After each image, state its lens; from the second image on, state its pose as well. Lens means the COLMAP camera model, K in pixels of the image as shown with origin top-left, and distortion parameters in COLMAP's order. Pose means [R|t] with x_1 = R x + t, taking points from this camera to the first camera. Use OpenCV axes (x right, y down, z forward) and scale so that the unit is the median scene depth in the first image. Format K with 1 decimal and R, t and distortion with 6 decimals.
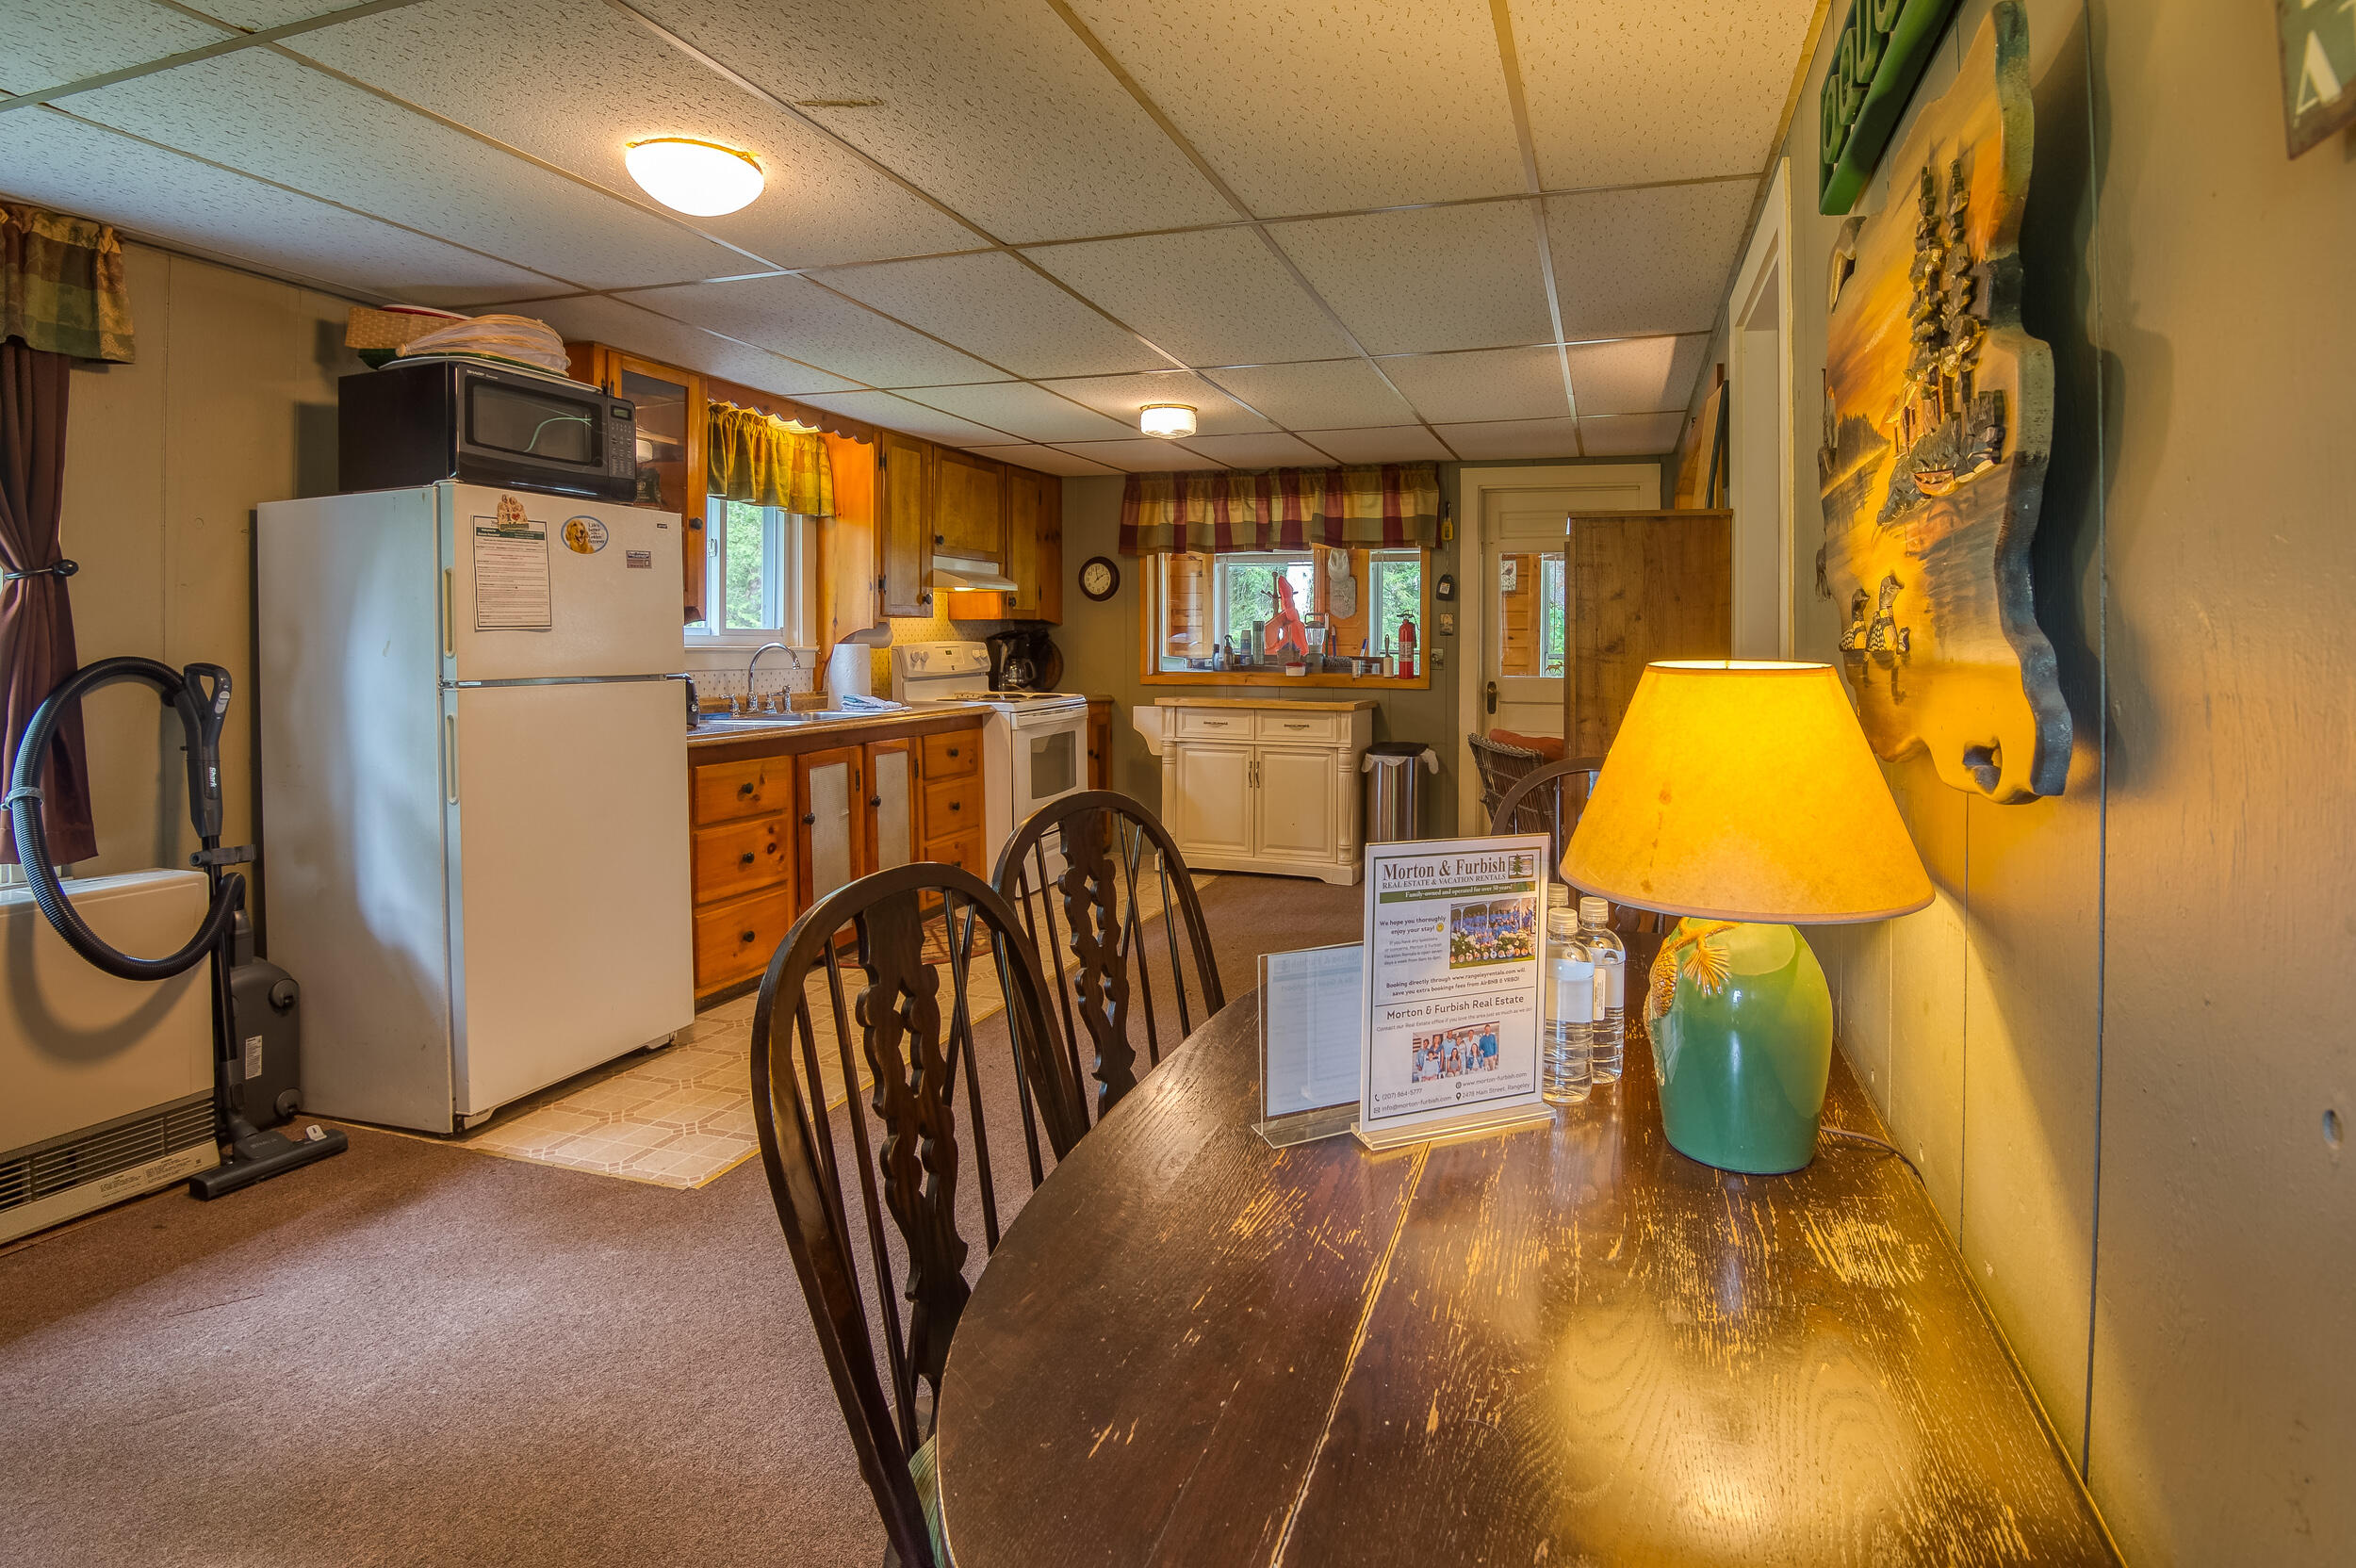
lens RADIAL K [[1147.7, 0, 1292.4], [0, 1147.7, 656.9], [0, 0, 1]] dist [0.002187, -0.000033]
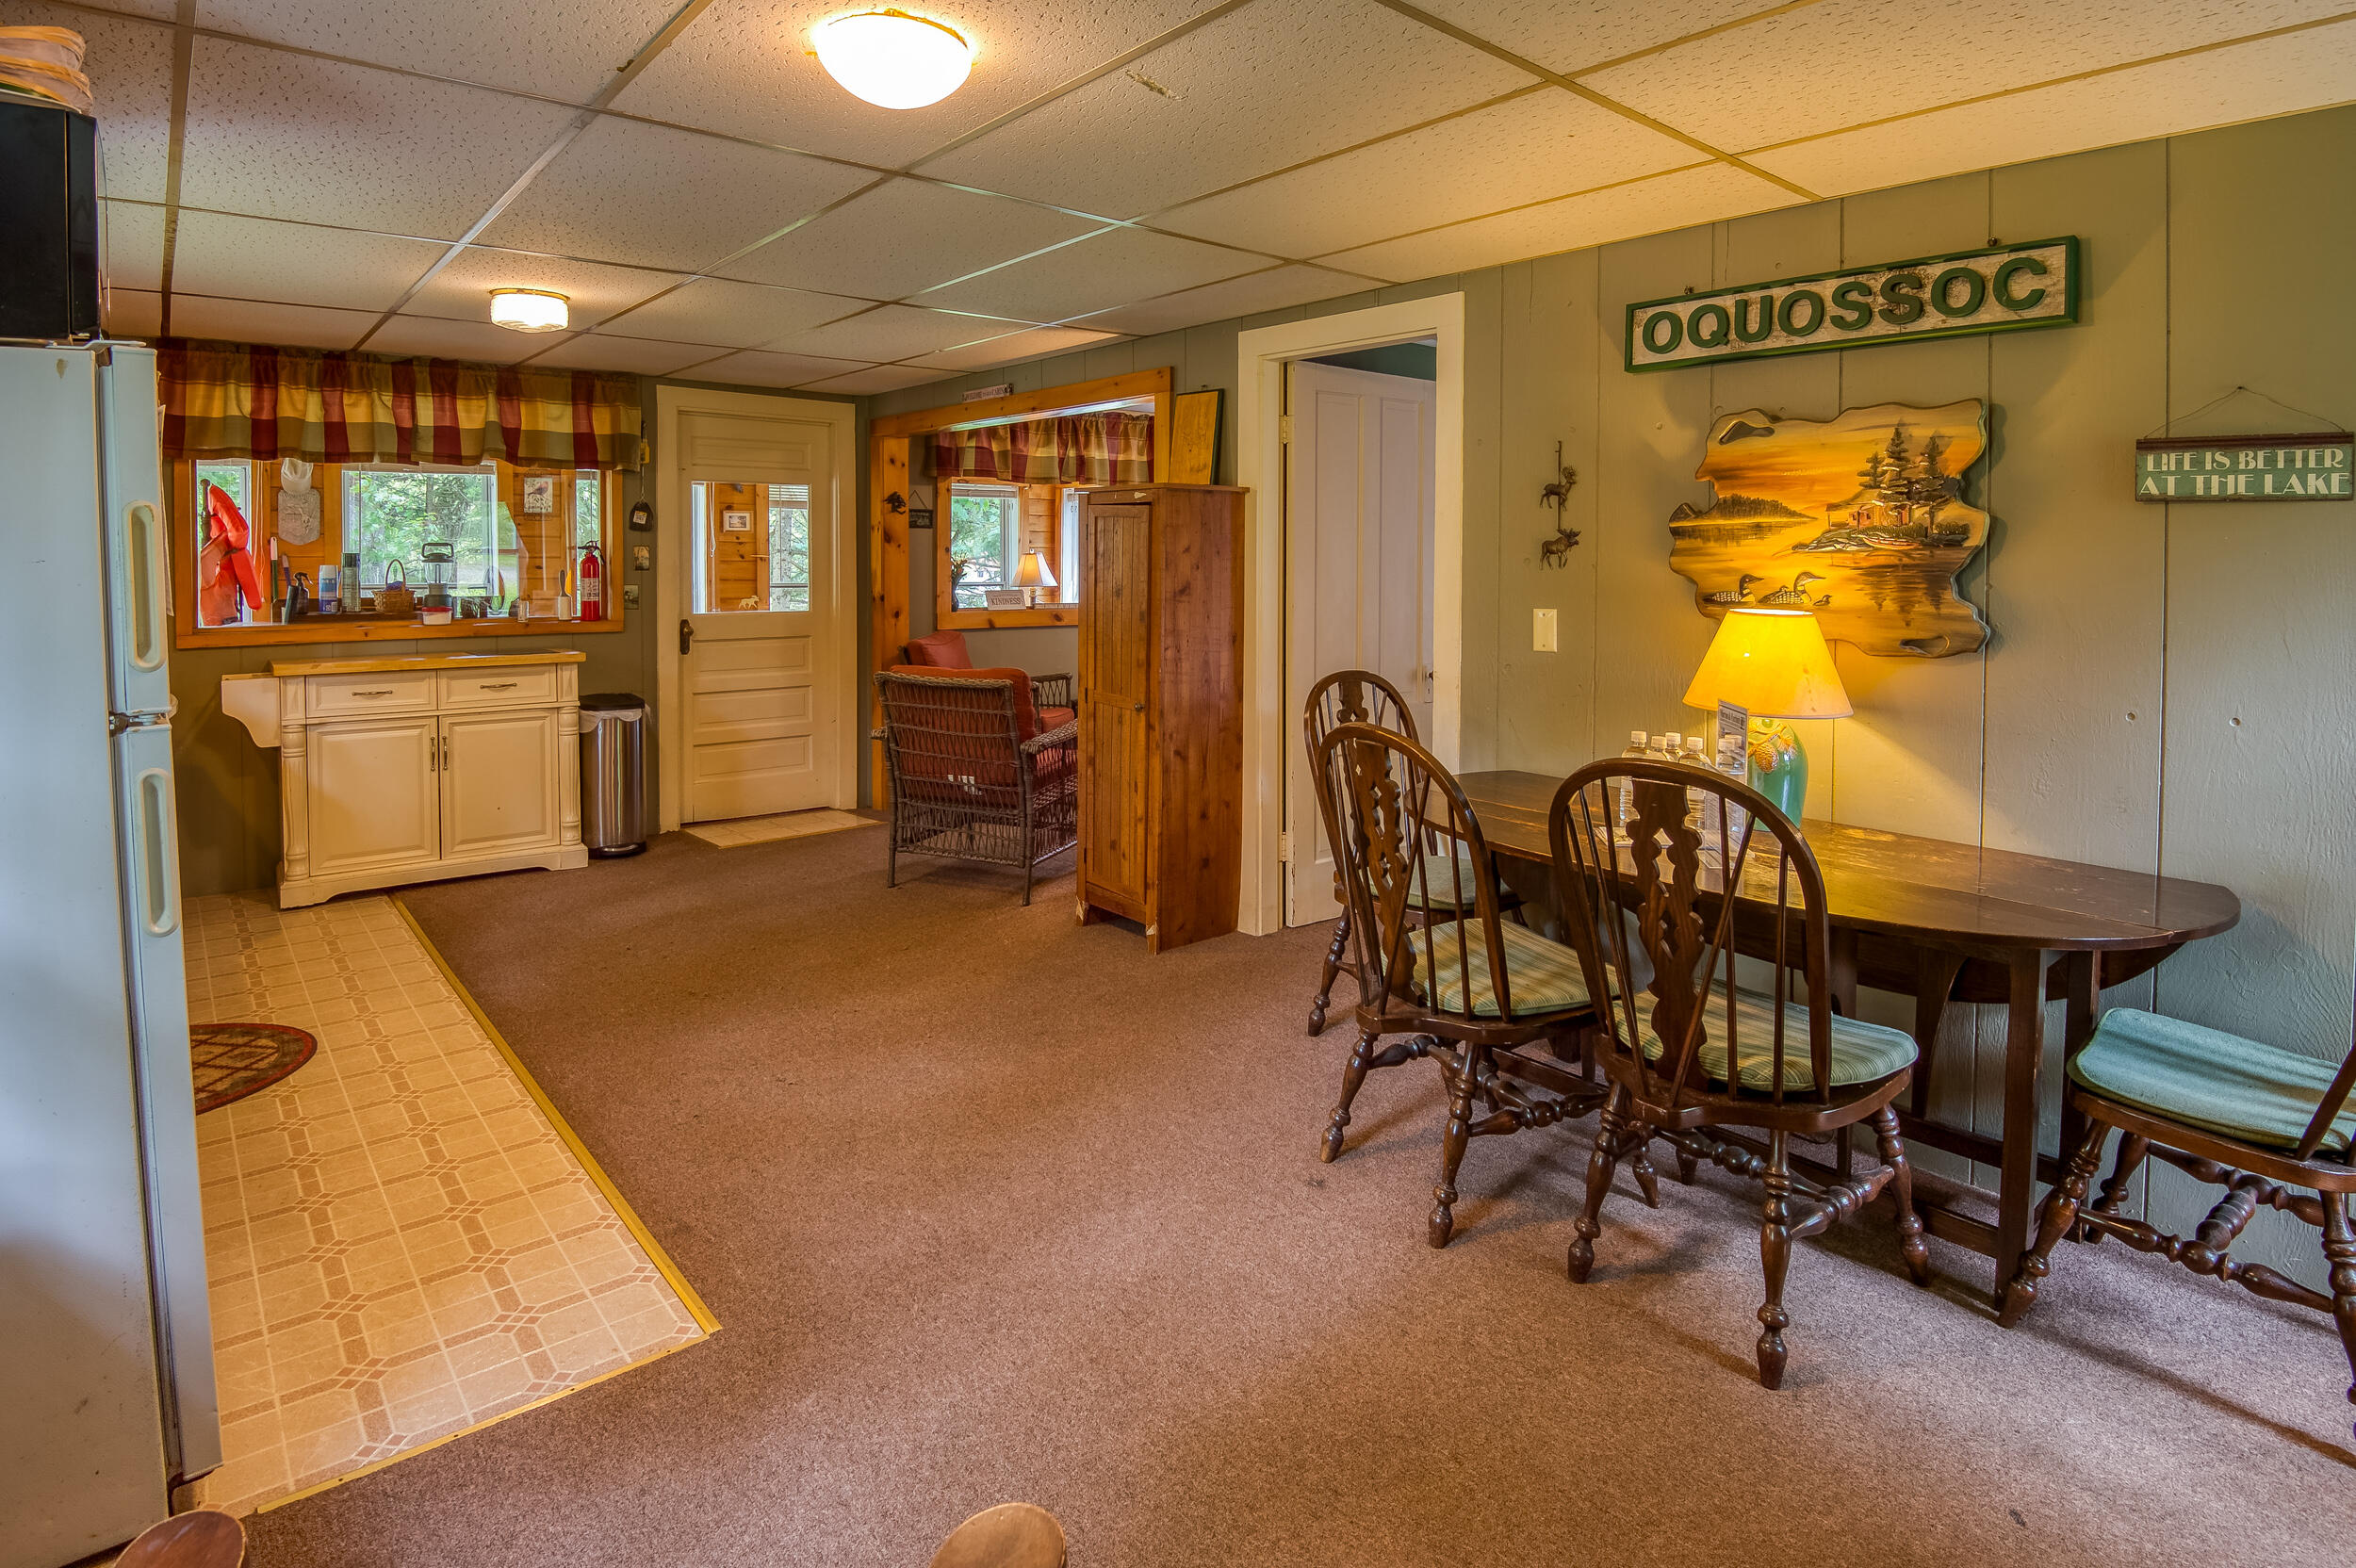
lens RADIAL K [[1234.8, 0, 1175.6], [0, 1234.8, 560.3], [0, 0, 1]] dist [-0.005792, -0.000058]
pose [[0.576043, -0.008479, 0.817376, -0.453306], [0.014880, 0.999889, -0.000114, -0.022350], [-0.817284, 0.012228, 0.576105, 0.119230]]
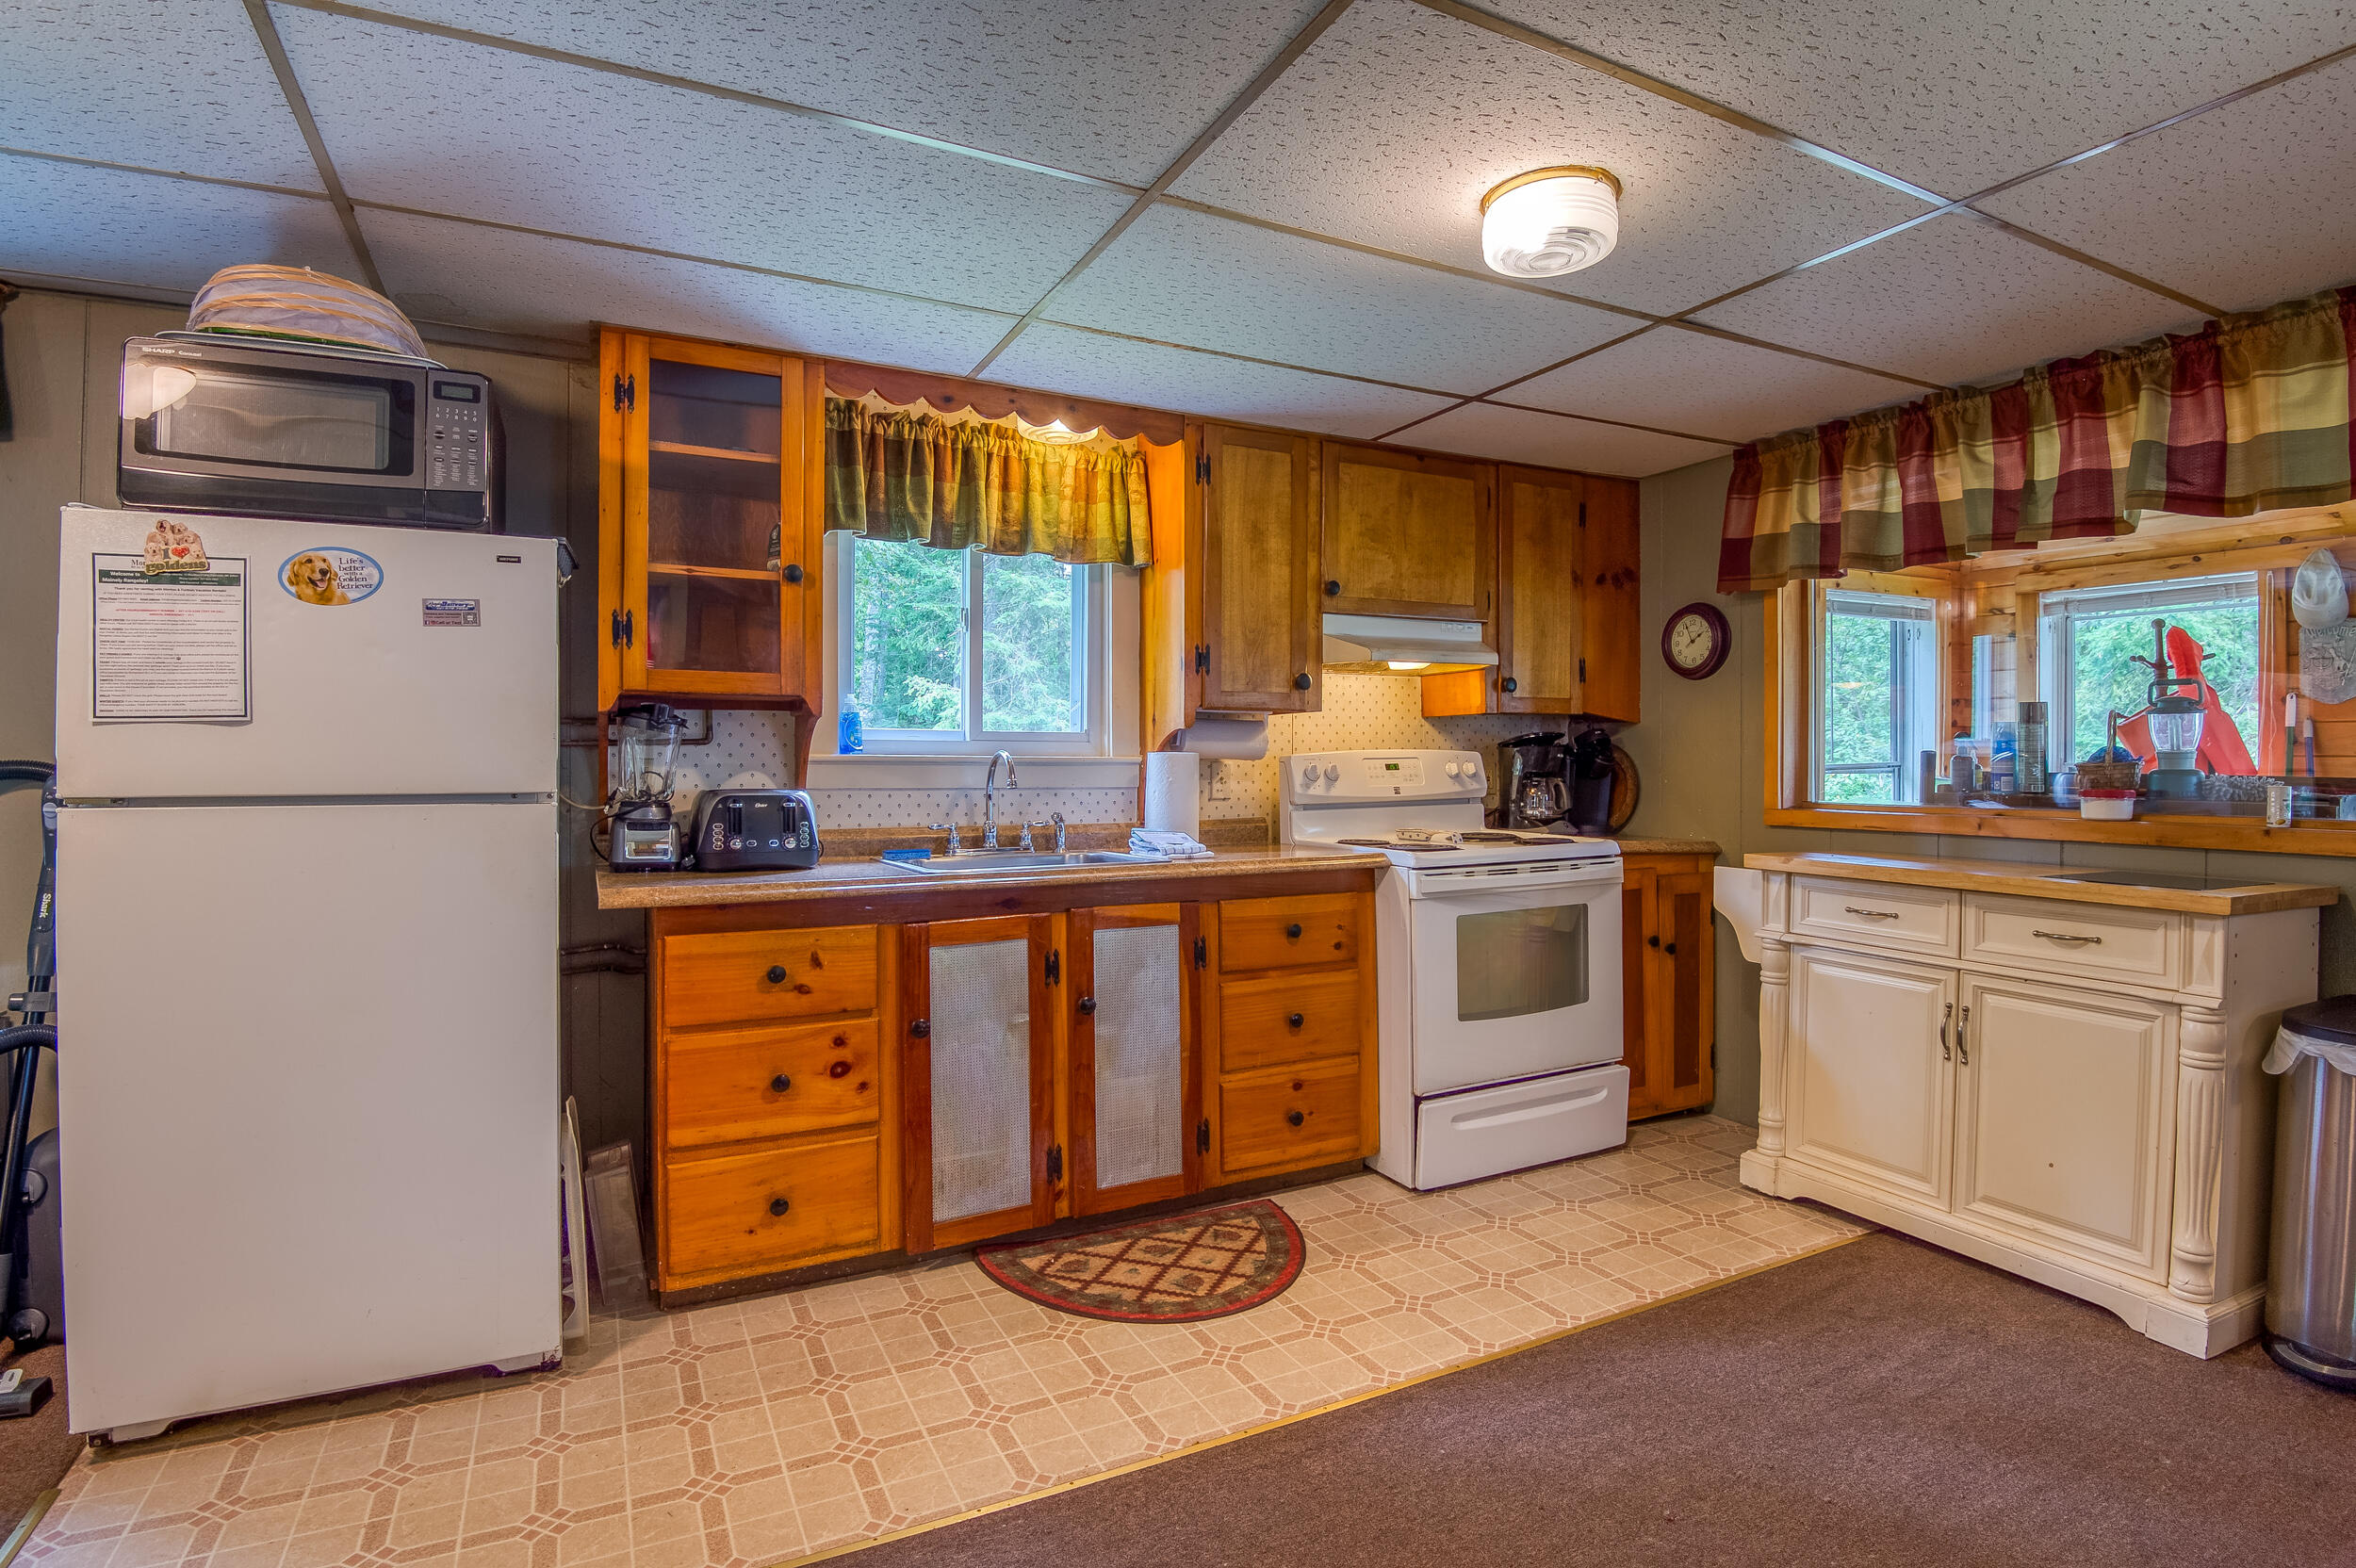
lens RADIAL K [[1140.7, 0, 1172.3], [0, 1140.7, 772.1], [0, 0, 1]] dist [-0.012098, -0.014356]
pose [[0.670831, 0.002408, -0.741607, 0.095982], [-0.006470, 0.999976, -0.002605, 0.001717], [0.741582, 0.006546, 0.670830, 0.498283]]
